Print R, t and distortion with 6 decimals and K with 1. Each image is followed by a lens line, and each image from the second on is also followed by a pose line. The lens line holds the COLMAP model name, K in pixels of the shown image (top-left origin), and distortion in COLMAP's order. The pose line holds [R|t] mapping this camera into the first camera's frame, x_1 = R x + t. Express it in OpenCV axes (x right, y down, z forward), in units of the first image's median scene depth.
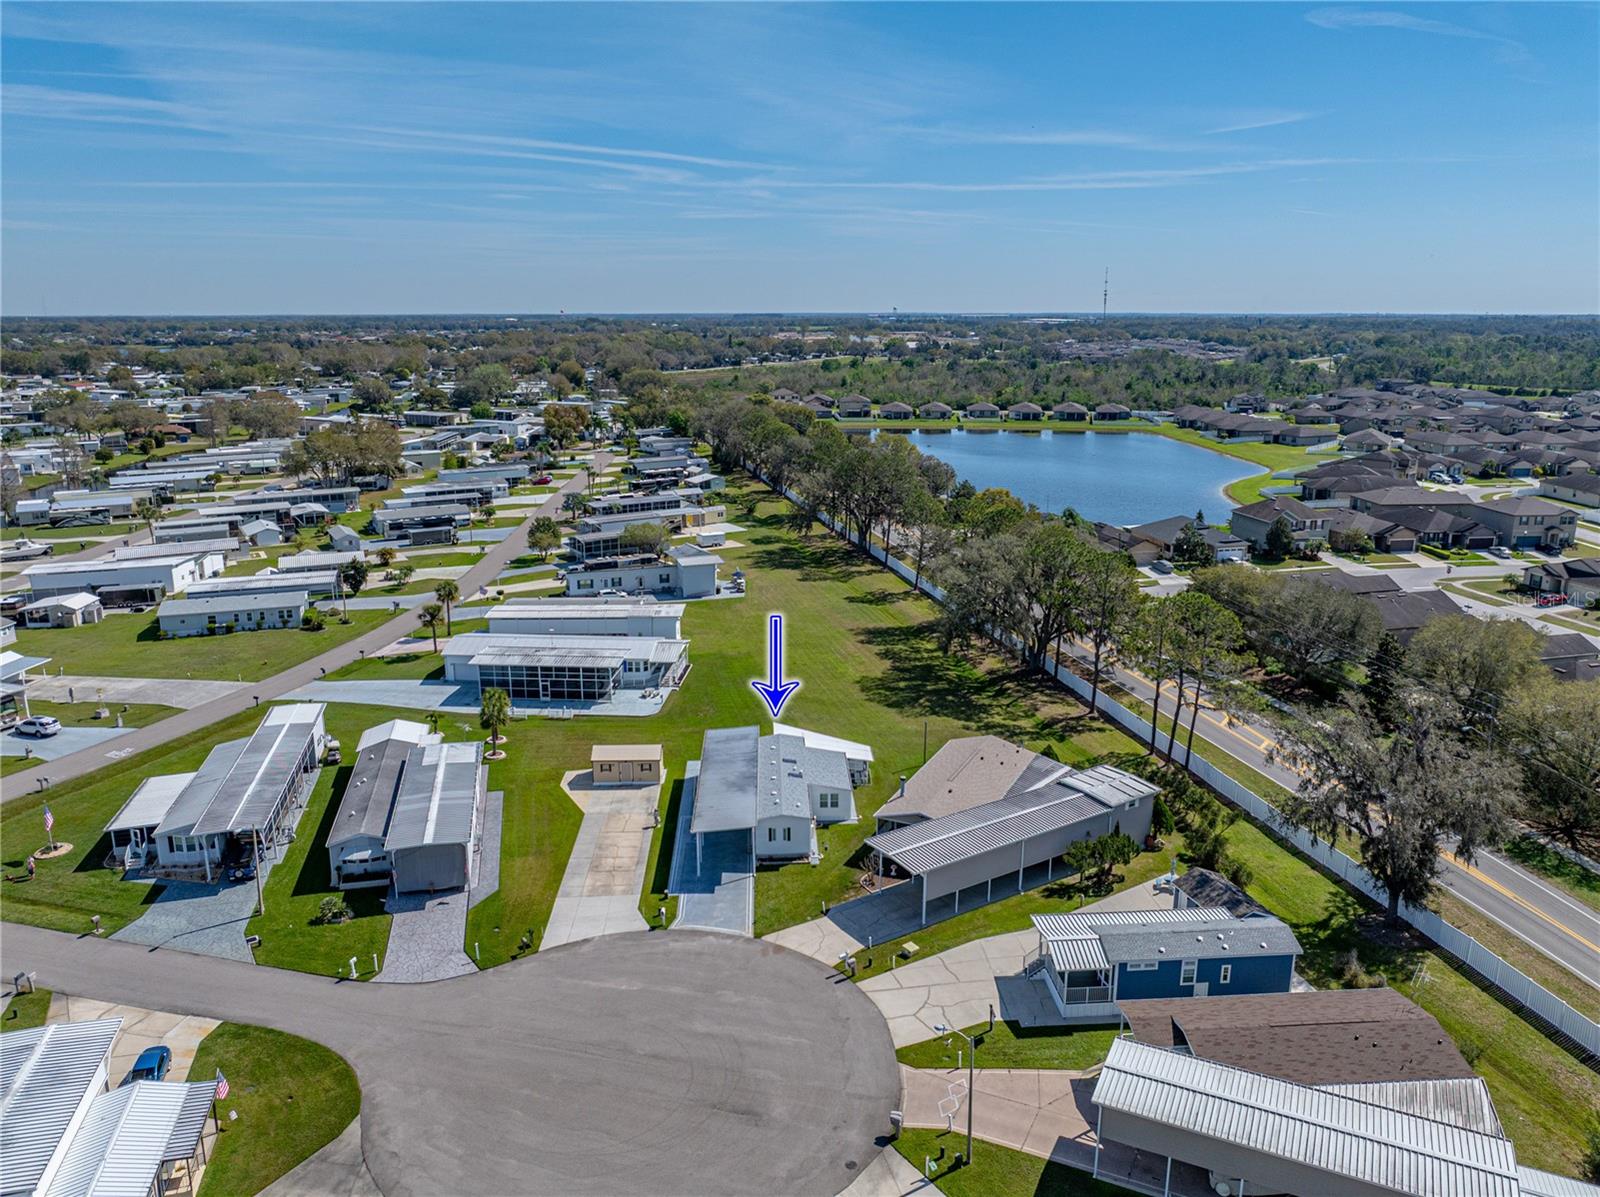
lens RADIAL K [[1144.5, 0, 802.8], [0, 1144.5, 595.0], [0, 0, 1]] dist [-0.020779, 0.011678]
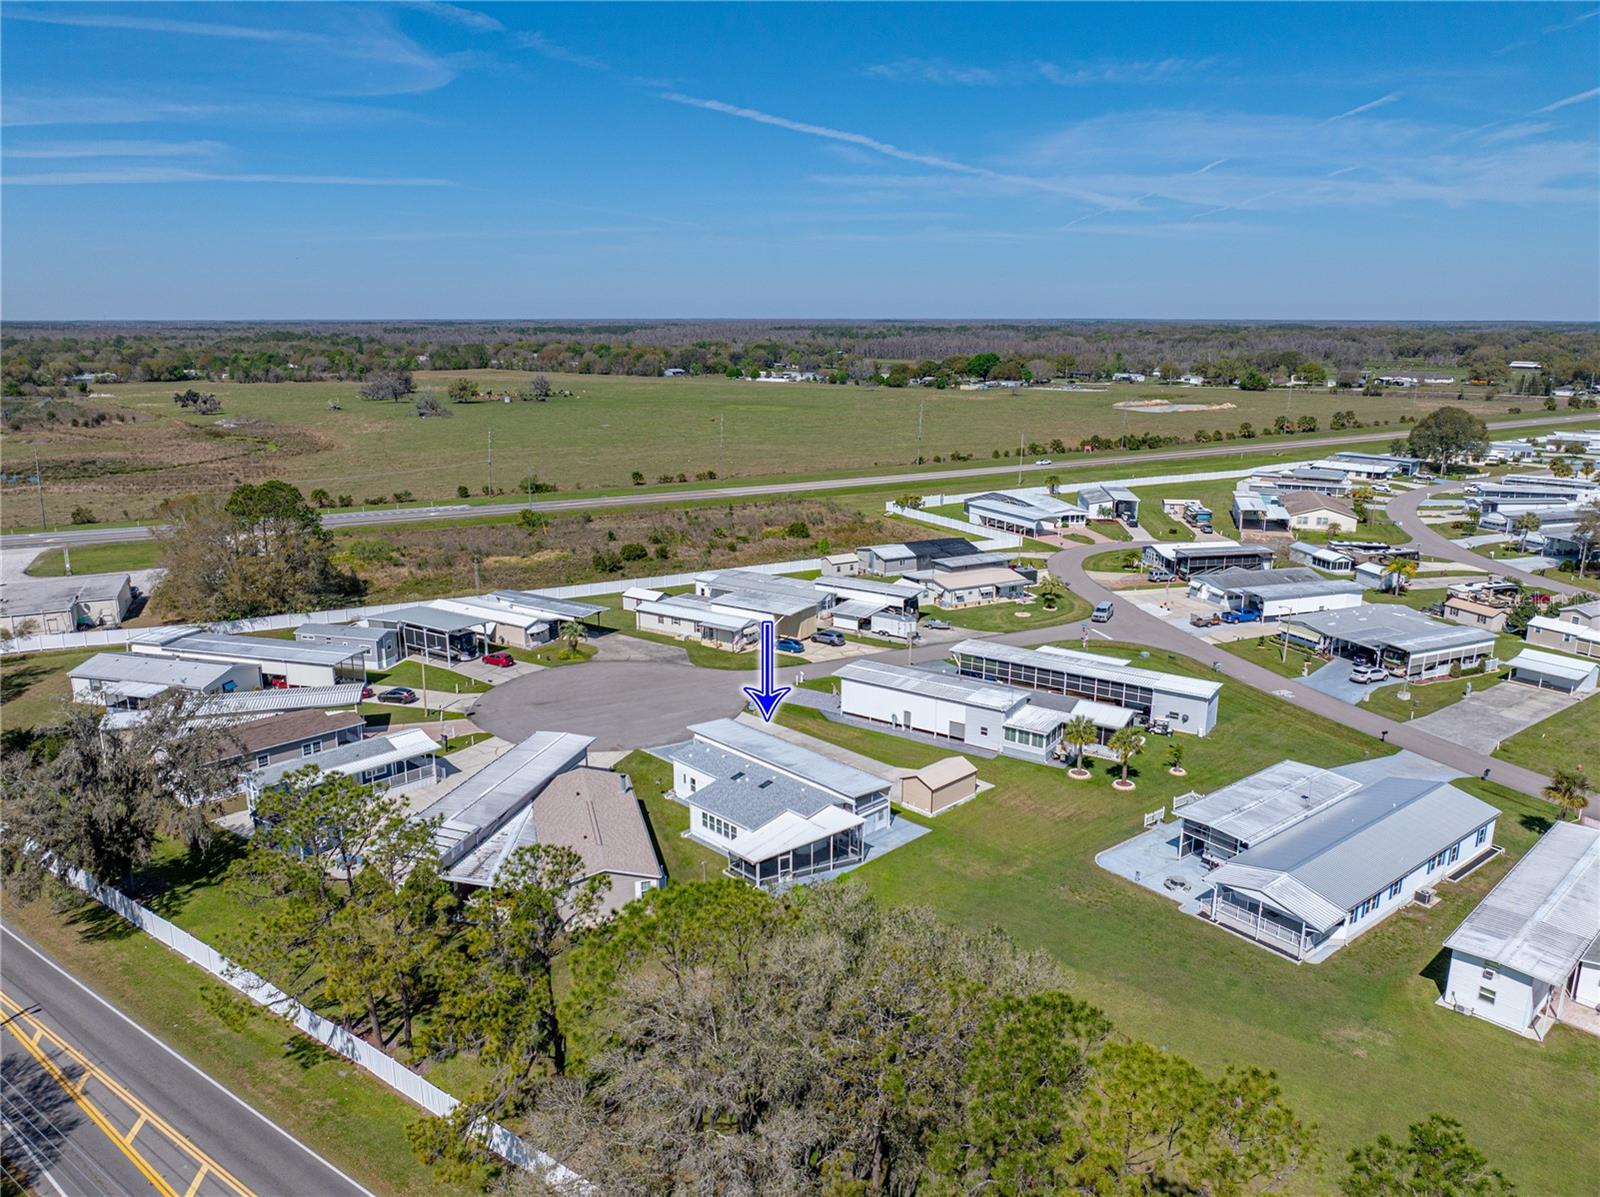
lens RADIAL K [[1122.2, 0, 800.0], [0, 1122.2, 594.9], [0, 0, 1]] dist [-0.027366, 0.019412]
pose [[-0.741322, 0.163779, -0.650859, 0.428604], [-0.160777, 0.898196, 0.409140, -0.298039], [0.651607, 0.407948, -0.639521, 1.218228]]
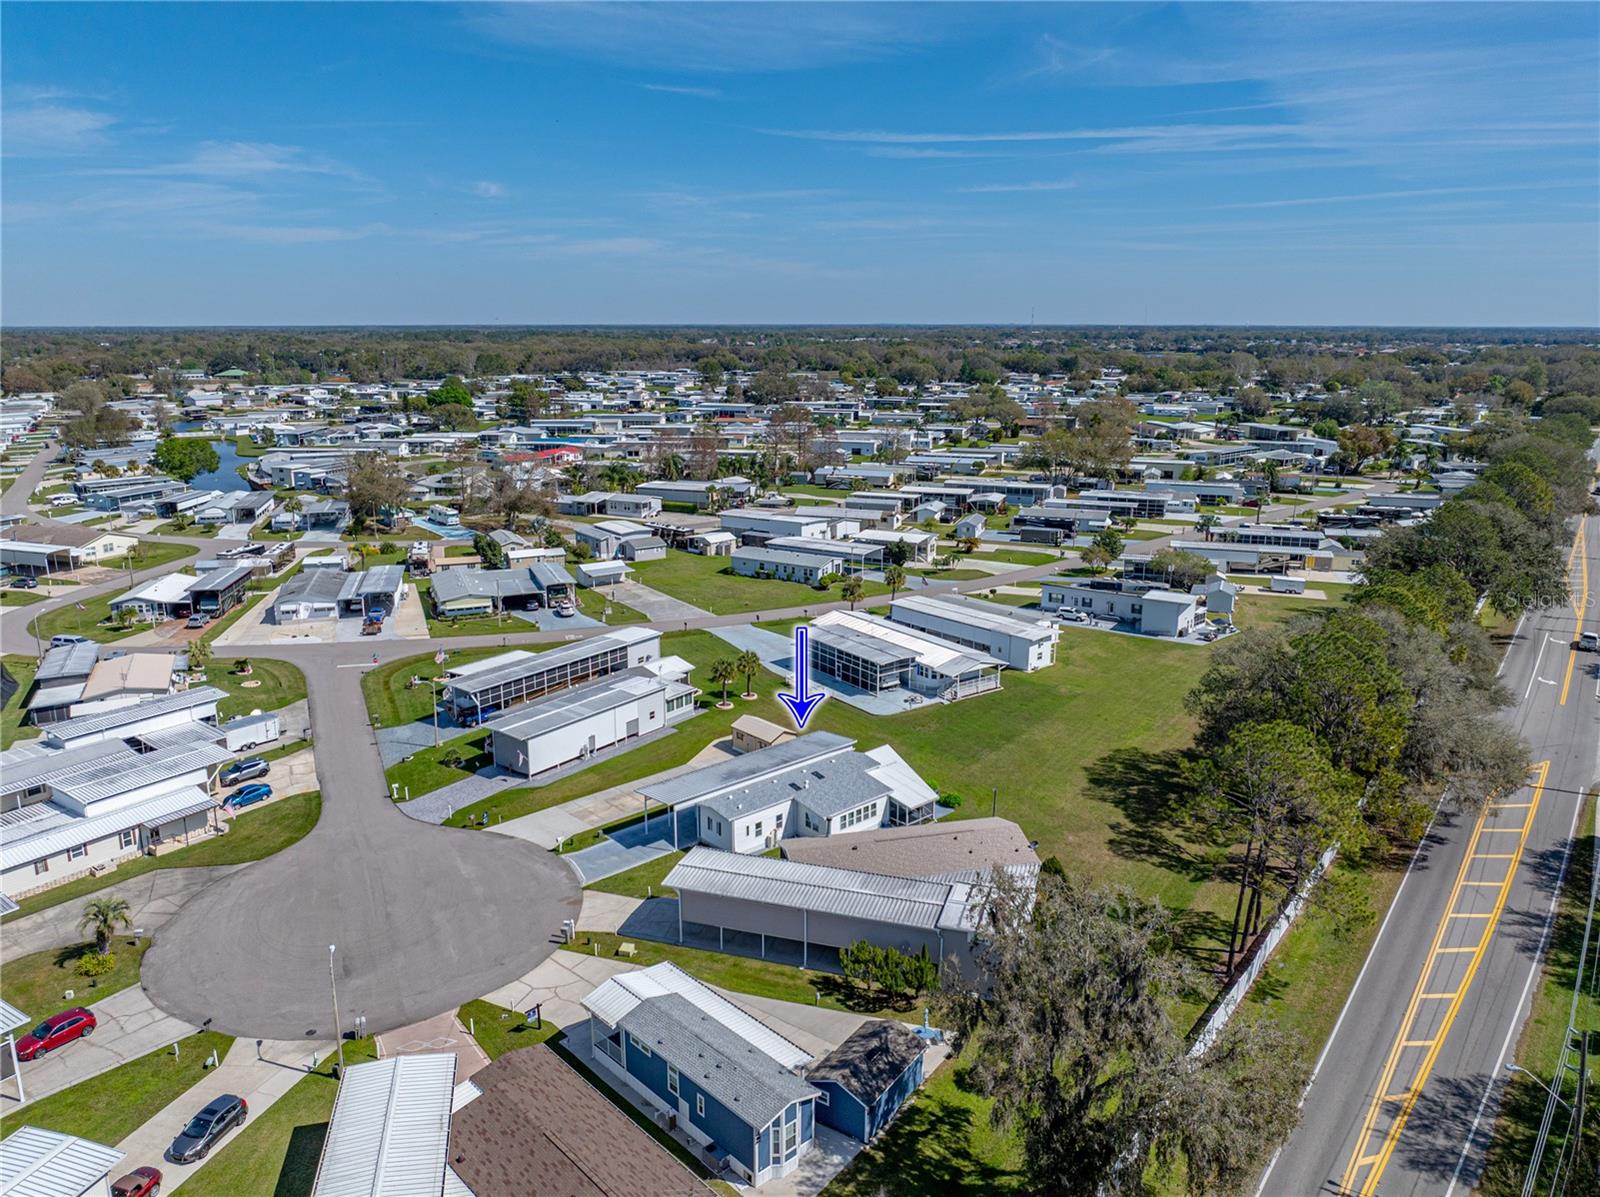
lens RADIAL K [[1125.6, 0, 800.0], [0, 1125.6, 598.5], [0, 0, 1]] dist [-0.024228, 0.014591]
pose [[0.641997, 0.185263, -0.743987, 0.535105], [-0.186758, 0.978927, 0.082609, -0.065856], [0.743613, 0.085911, 0.663068, 0.256125]]
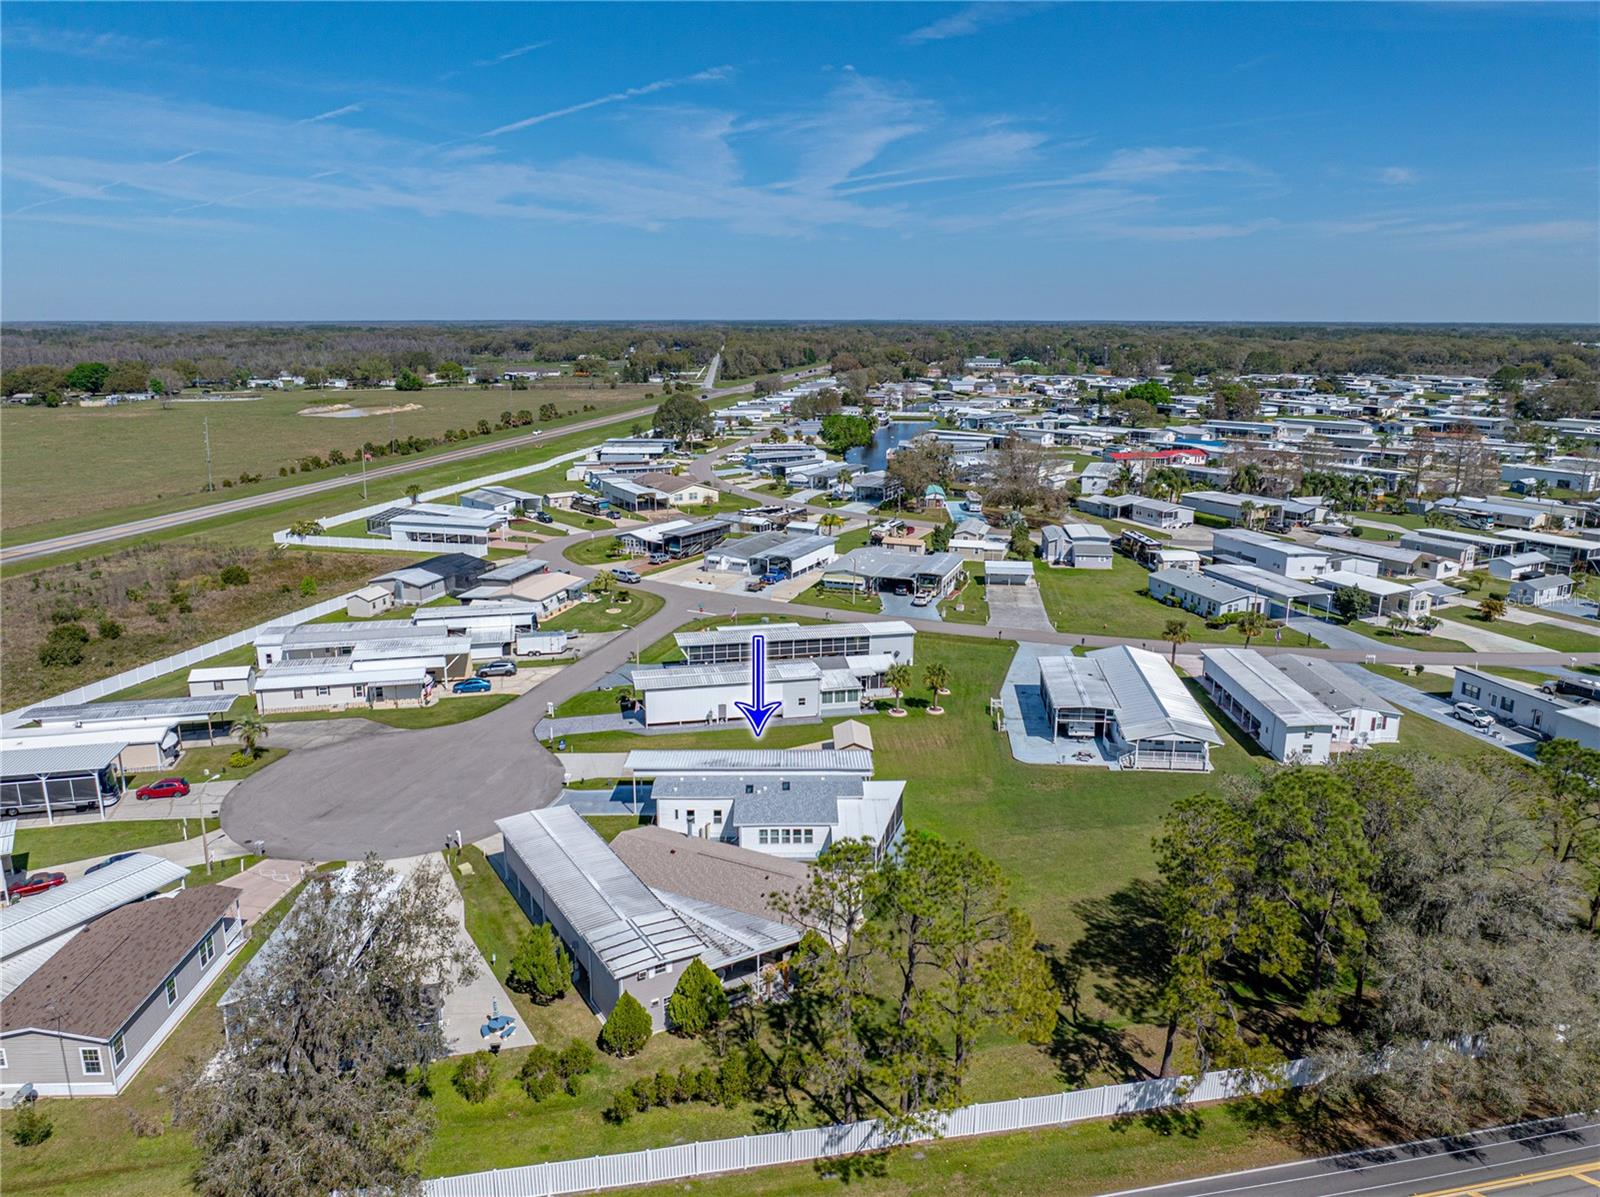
lens RADIAL K [[1125.6, 0, 800.0], [0, 1125.6, 598.5], [0, 0, 1]] dist [-0.024228, 0.014591]
pose [[-0.024102, 0.244242, -0.969415, 0.676763], [-0.242027, 0.939424, 0.242704, -0.182862], [0.969970, 0.240474, 0.036472, 0.740295]]
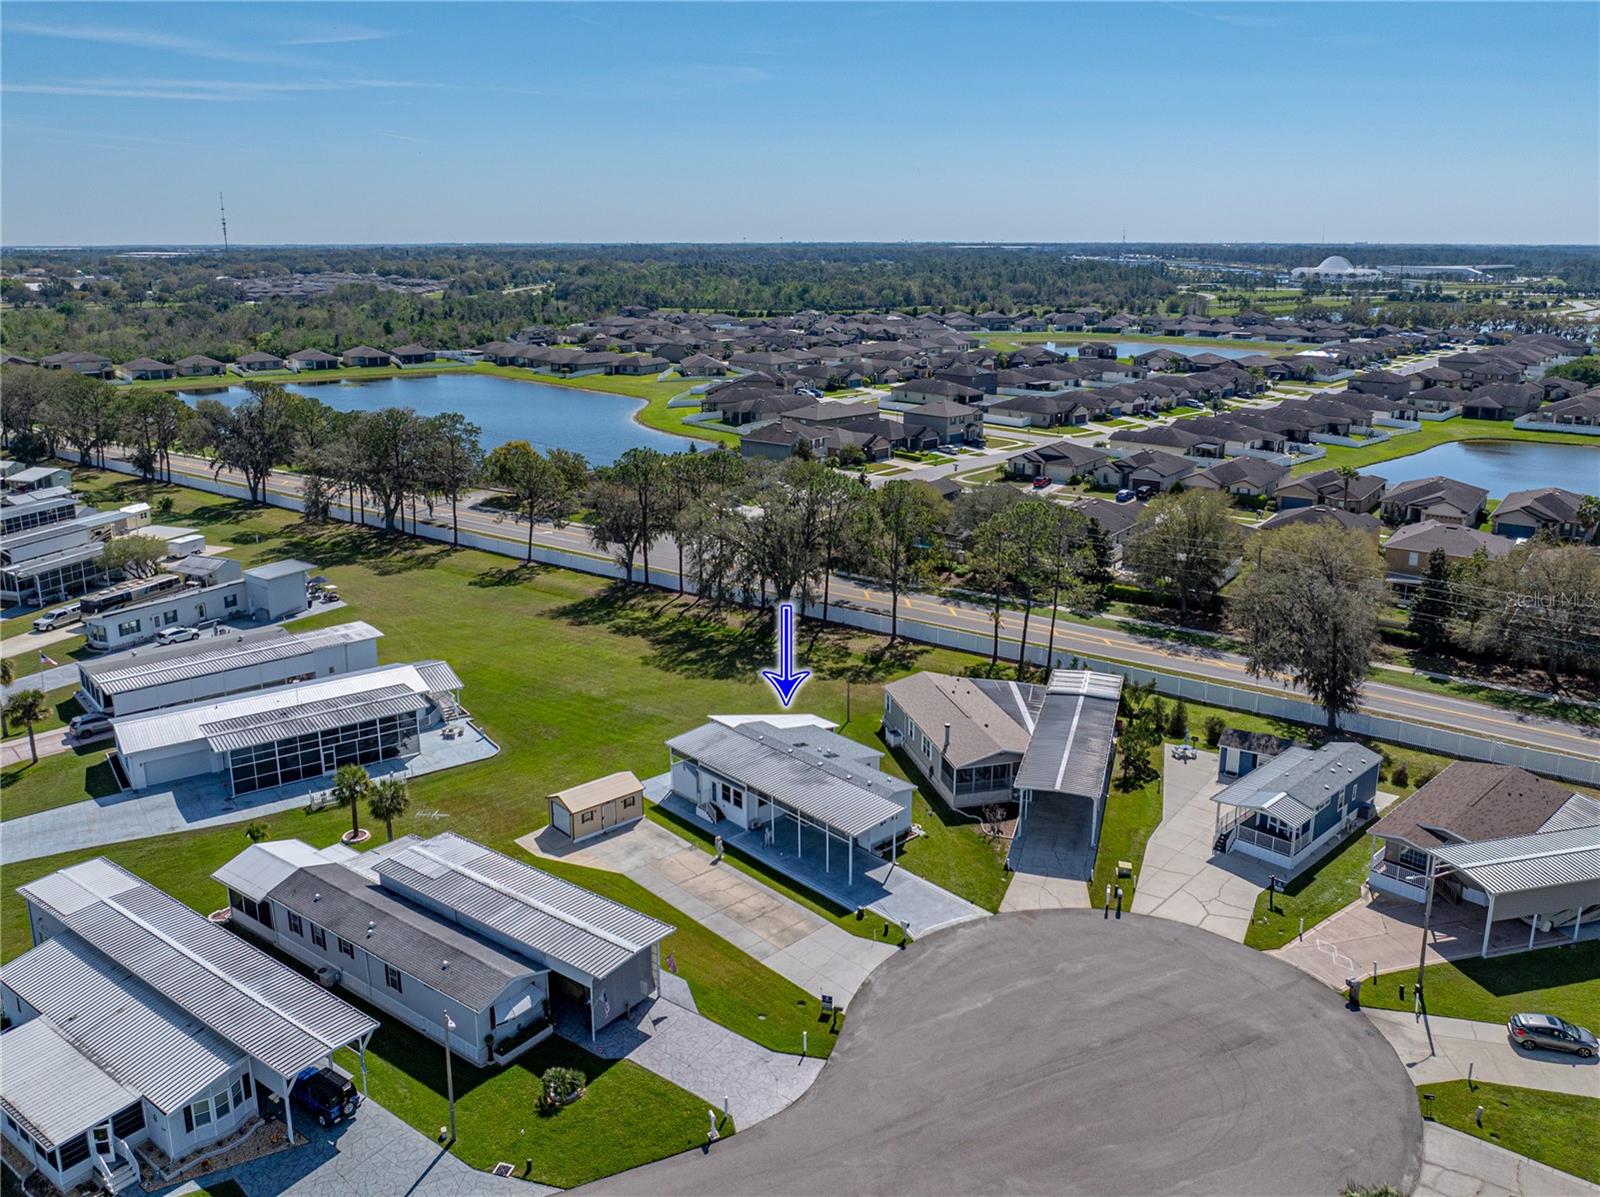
lens RADIAL K [[1234.1, 0, 807.4], [0, 1234.1, 572.7], [0, 0, 1]] dist [-0.019902, 0.004342]
pose [[0.759954, -0.168294, 0.627811, -0.467393], [0.156319, 0.984871, 0.074788, -0.047036], [-0.630899, 0.041303, 0.774764, 0.189497]]
